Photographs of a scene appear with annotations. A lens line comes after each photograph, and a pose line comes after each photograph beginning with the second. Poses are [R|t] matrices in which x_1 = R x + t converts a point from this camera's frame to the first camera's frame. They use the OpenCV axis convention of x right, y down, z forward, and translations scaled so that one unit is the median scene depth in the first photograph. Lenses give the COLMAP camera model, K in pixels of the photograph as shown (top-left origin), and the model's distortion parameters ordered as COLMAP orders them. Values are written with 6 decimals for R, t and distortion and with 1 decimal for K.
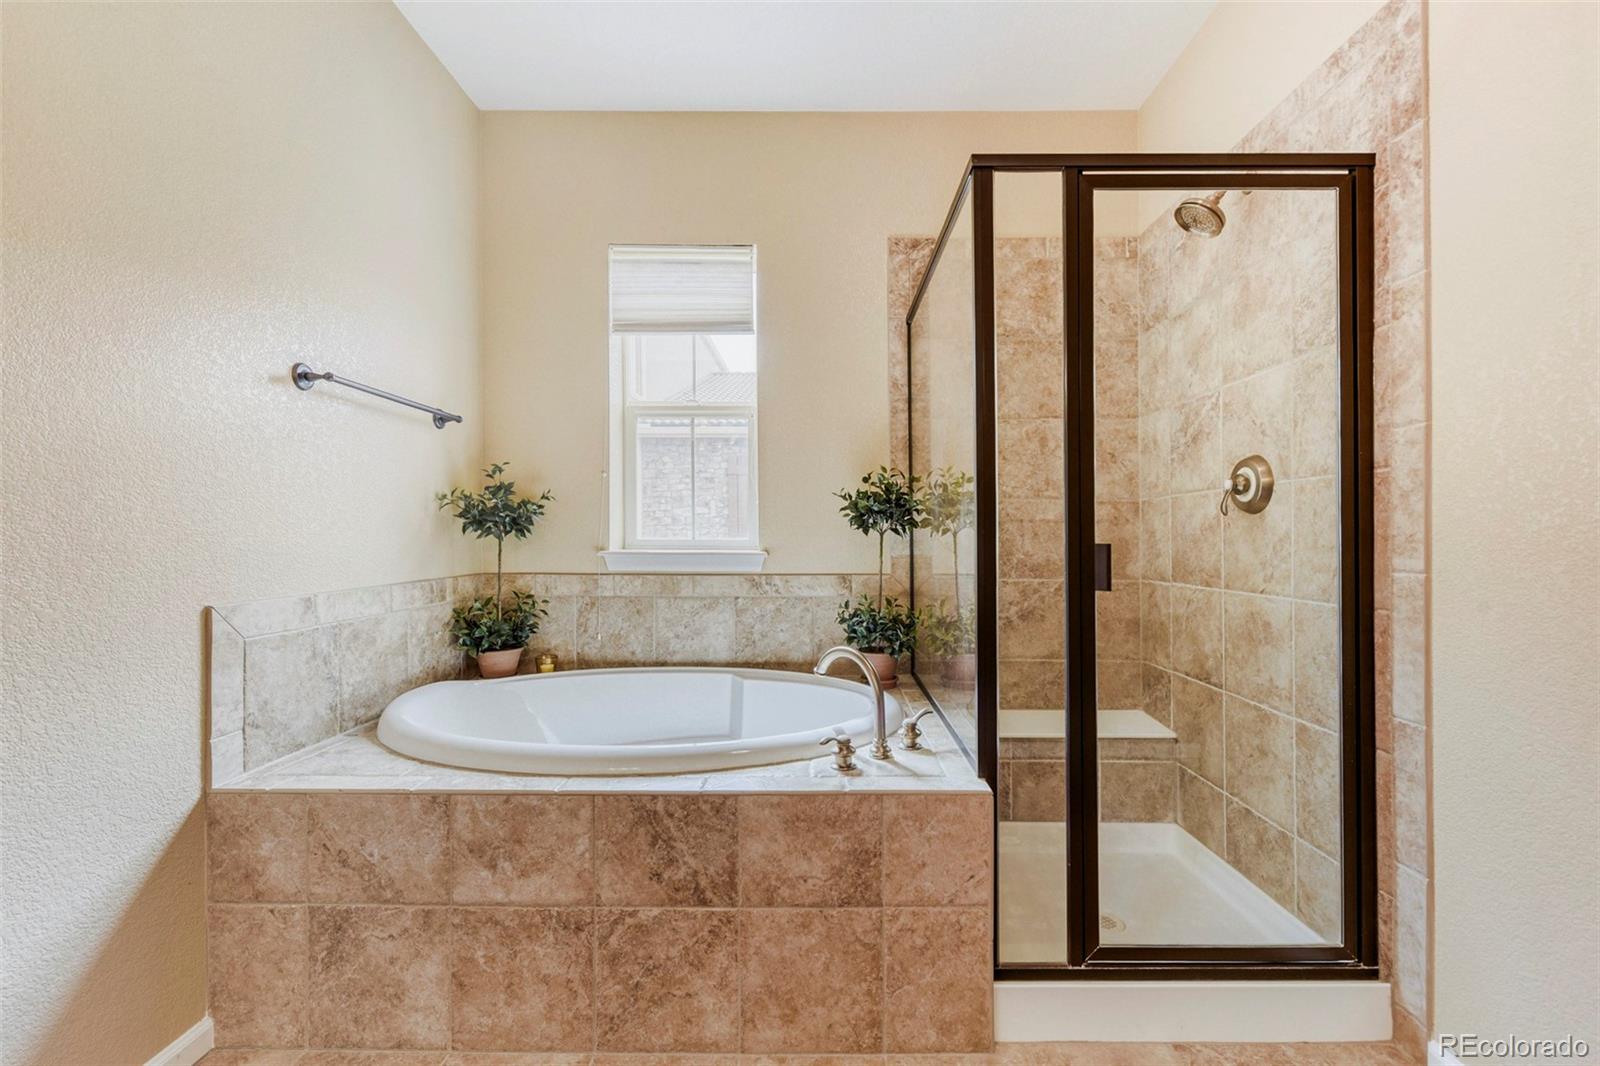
lens RADIAL K [[686.3, 0, 823.7], [0, 686.3, 532.4], [0, 0, 1]] dist [-0.000956, -0.000283]
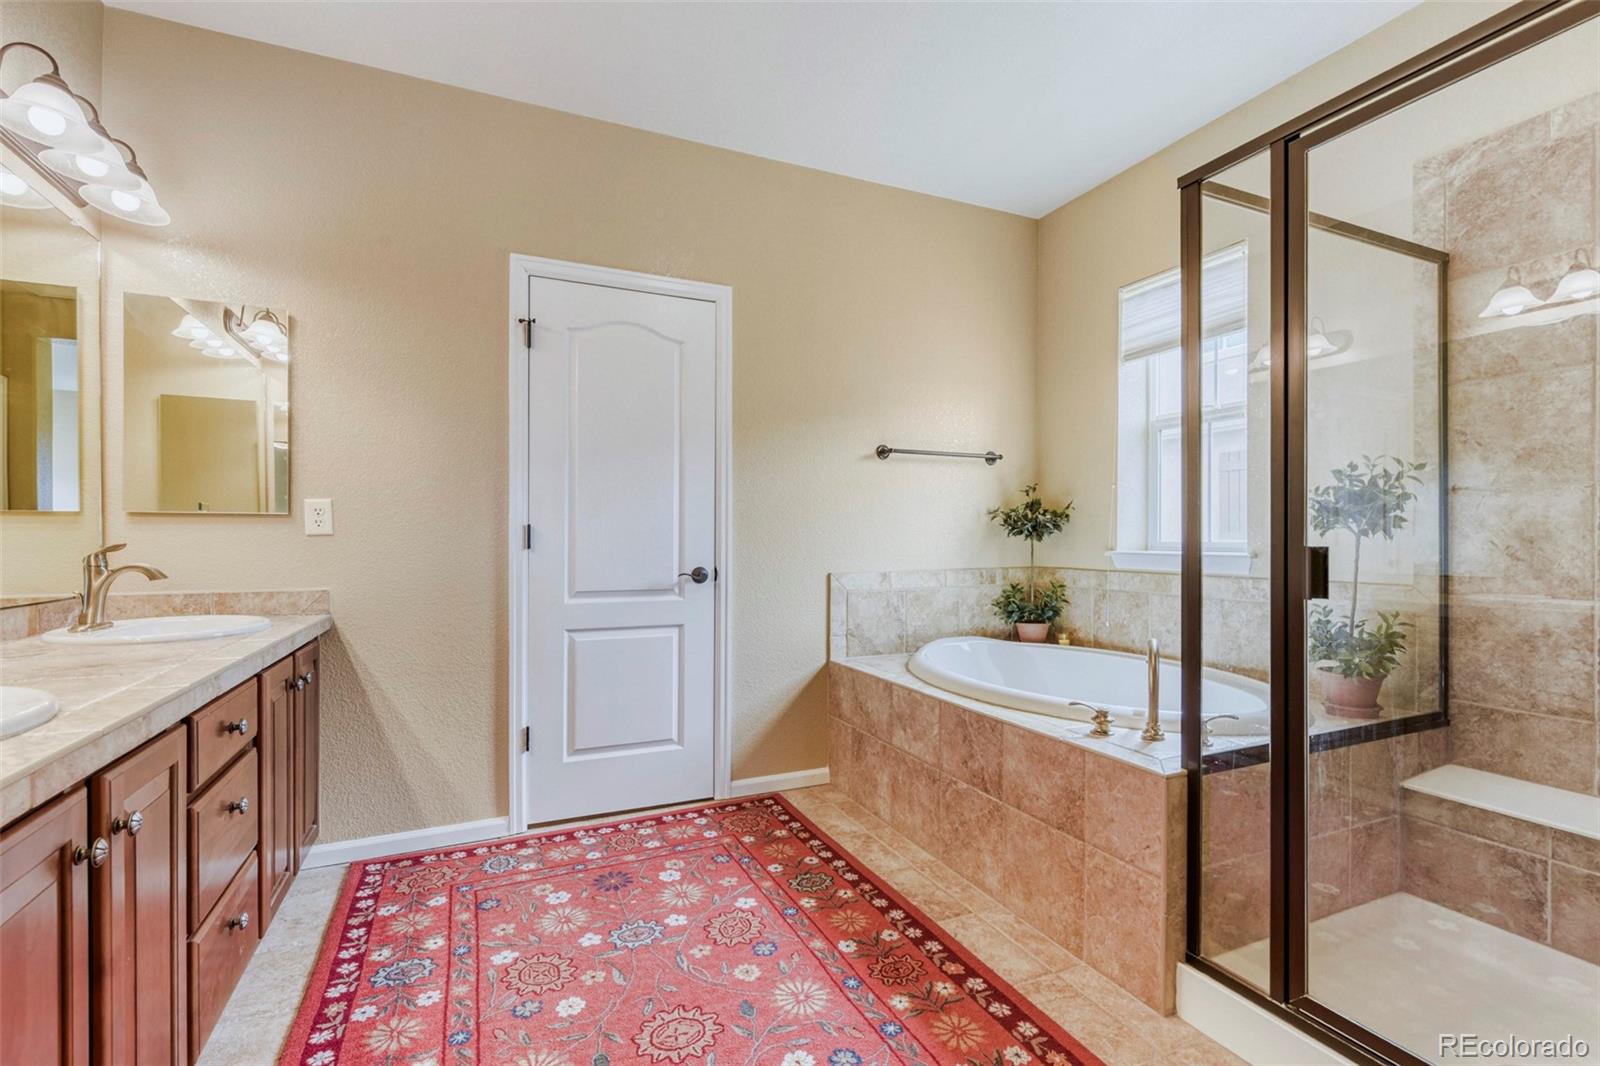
lens RADIAL K [[718.8, 0, 801.1], [0, 718.8, 521.9], [0, 0, 1]] dist [0.000048, -0.000316]
pose [[0.411158, -0.023191, -0.911269, 0.994104], [0.007772, 0.999729, -0.021936, -0.000883], [0.911531, 0.001937, 0.411226, 0.010824]]
